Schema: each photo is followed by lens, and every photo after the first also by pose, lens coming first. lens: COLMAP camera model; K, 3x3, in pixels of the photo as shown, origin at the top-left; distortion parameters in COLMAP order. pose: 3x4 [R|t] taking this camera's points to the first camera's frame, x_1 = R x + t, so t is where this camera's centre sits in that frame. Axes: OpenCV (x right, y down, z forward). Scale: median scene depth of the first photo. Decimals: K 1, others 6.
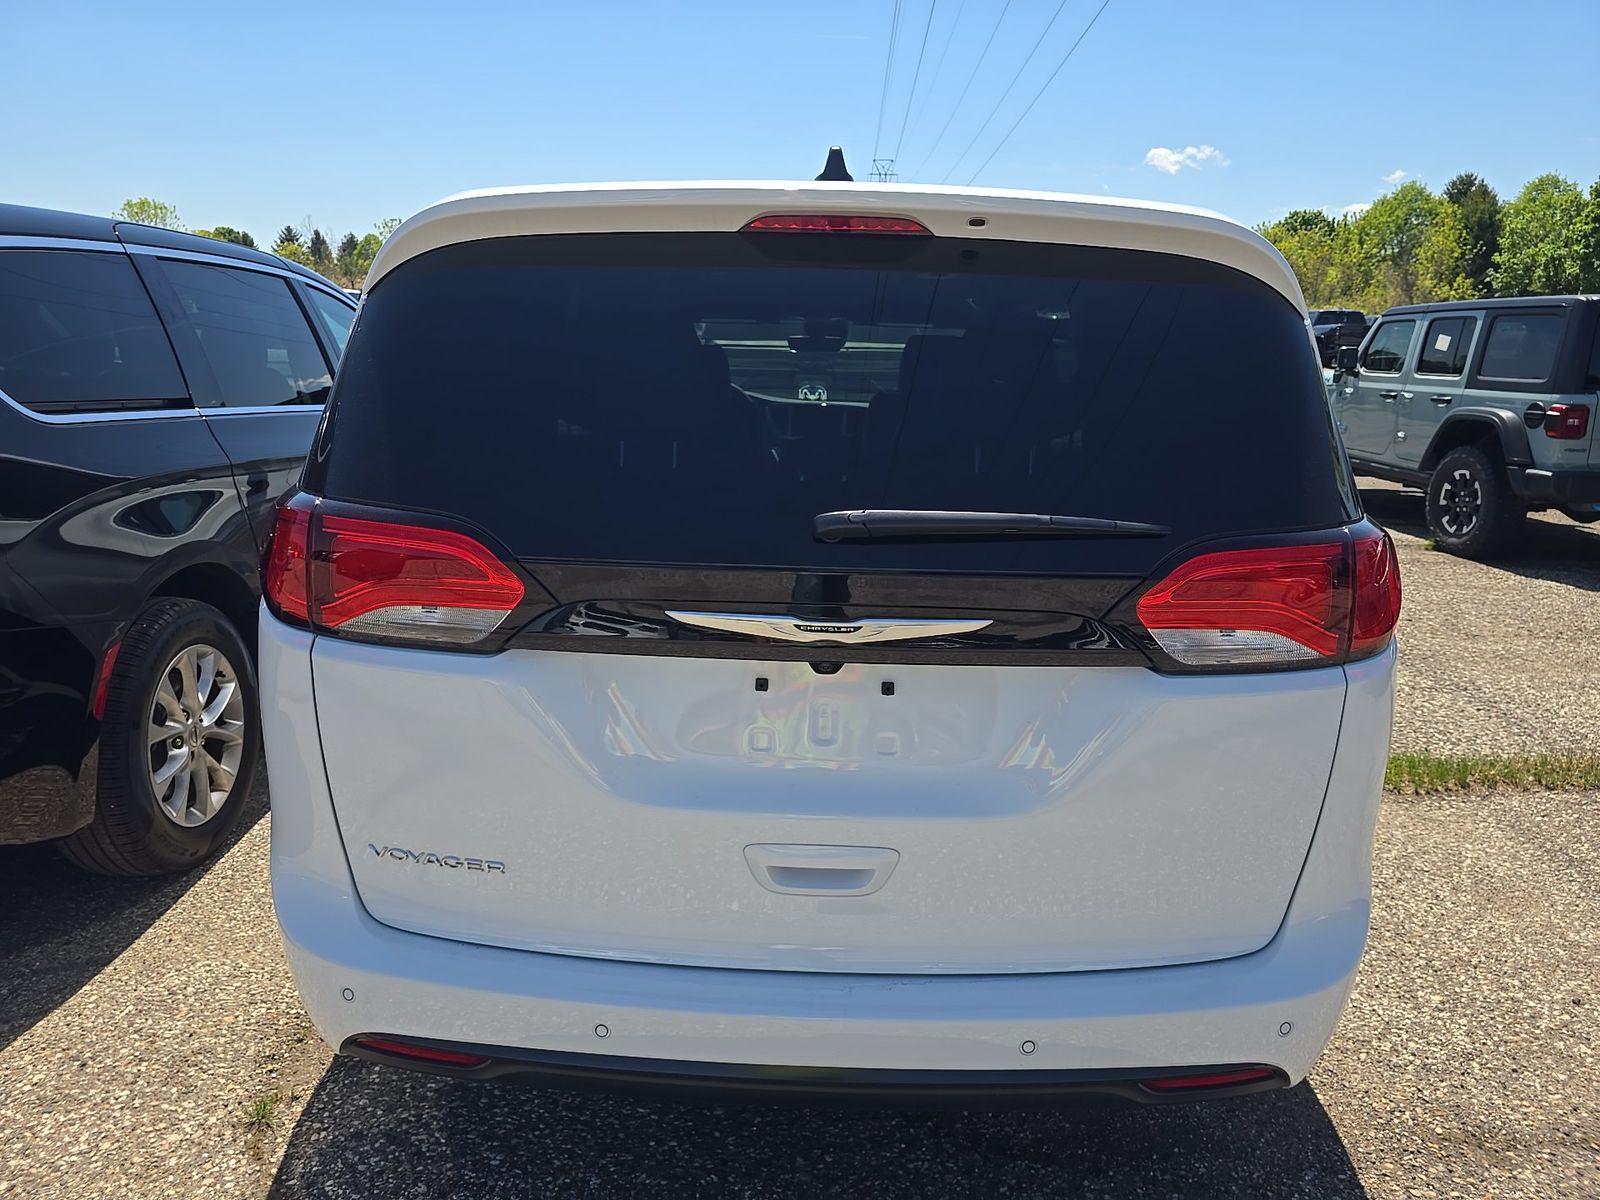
lens RADIAL K [[1086.1, 0, 800.0], [0, 1086.1, 600.0], [0, 0, 1]] dist [-0.002521, 0.001247]
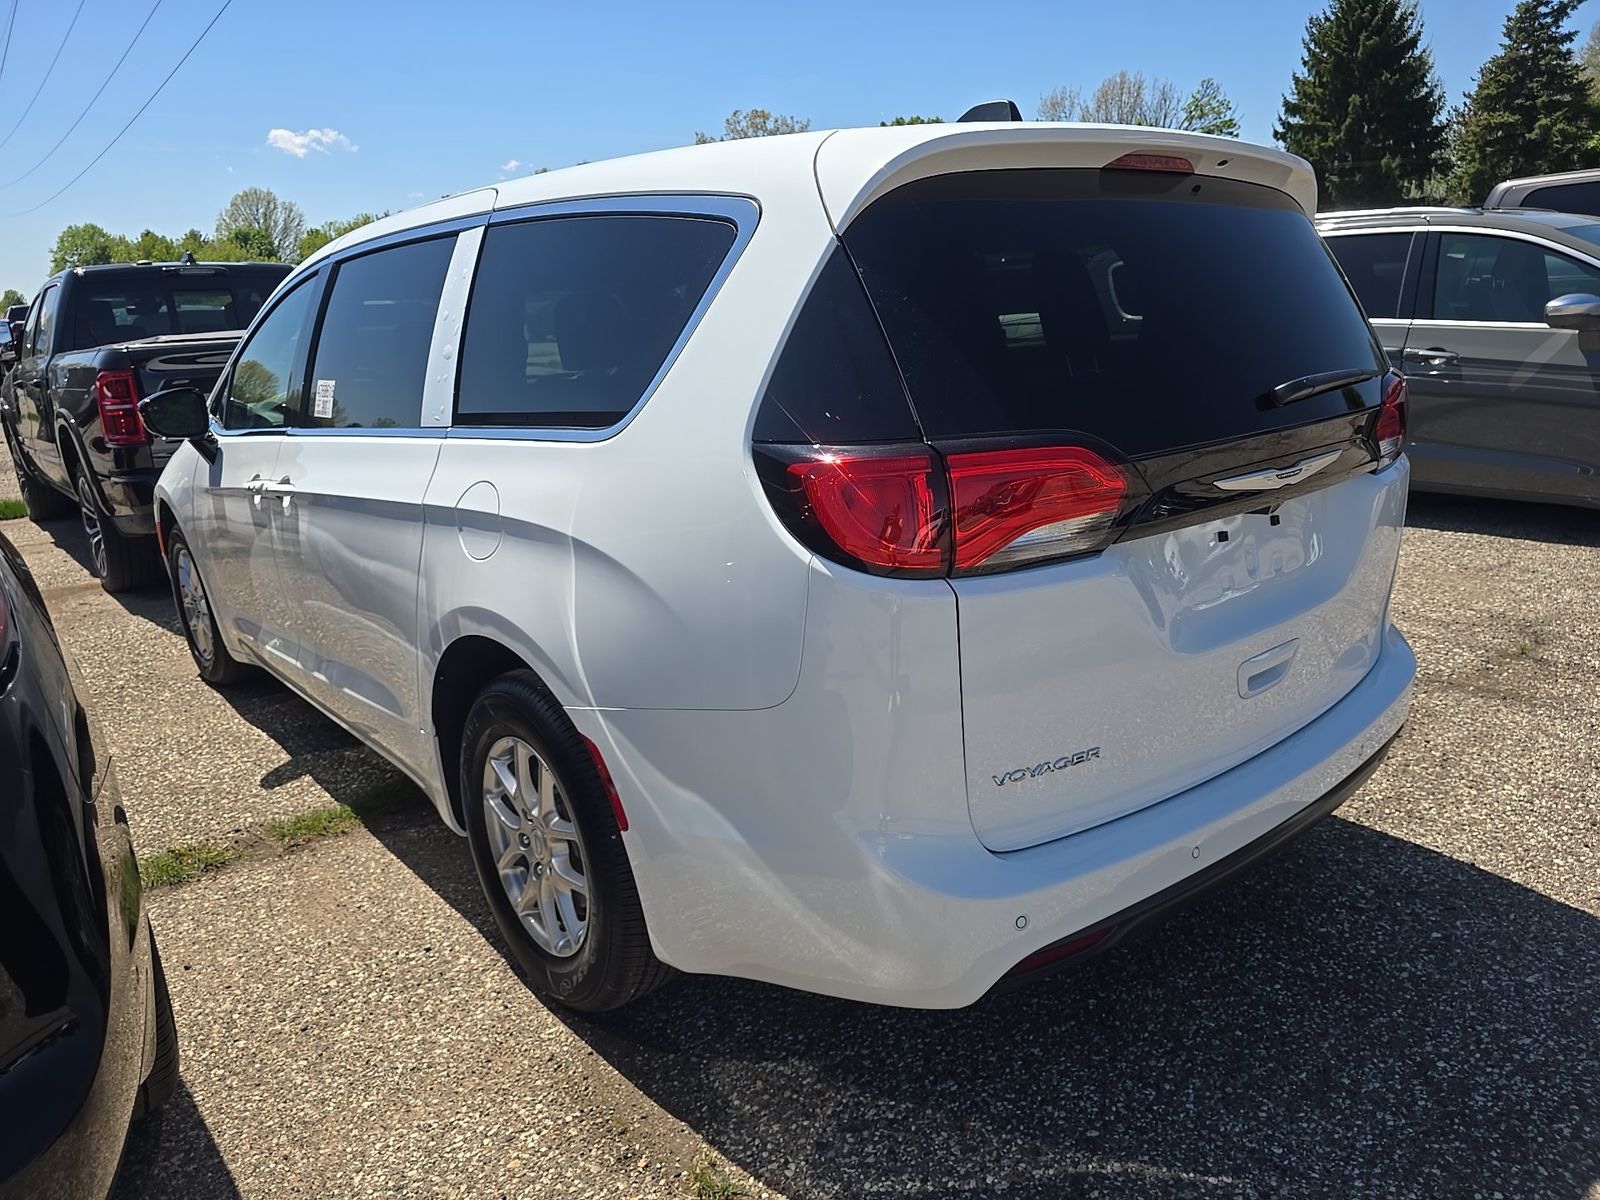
lens RADIAL K [[1086.1, 0, 800.0], [0, 1086.1, 600.0], [0, 0, 1]] dist [-0.002521, 0.001247]
pose [[0.741856, -0.211752, 0.636248, -1.142568], [0.205220, 0.975000, 0.085209, -0.057502], [-0.638385, 0.067359, 0.766765, 0.334504]]
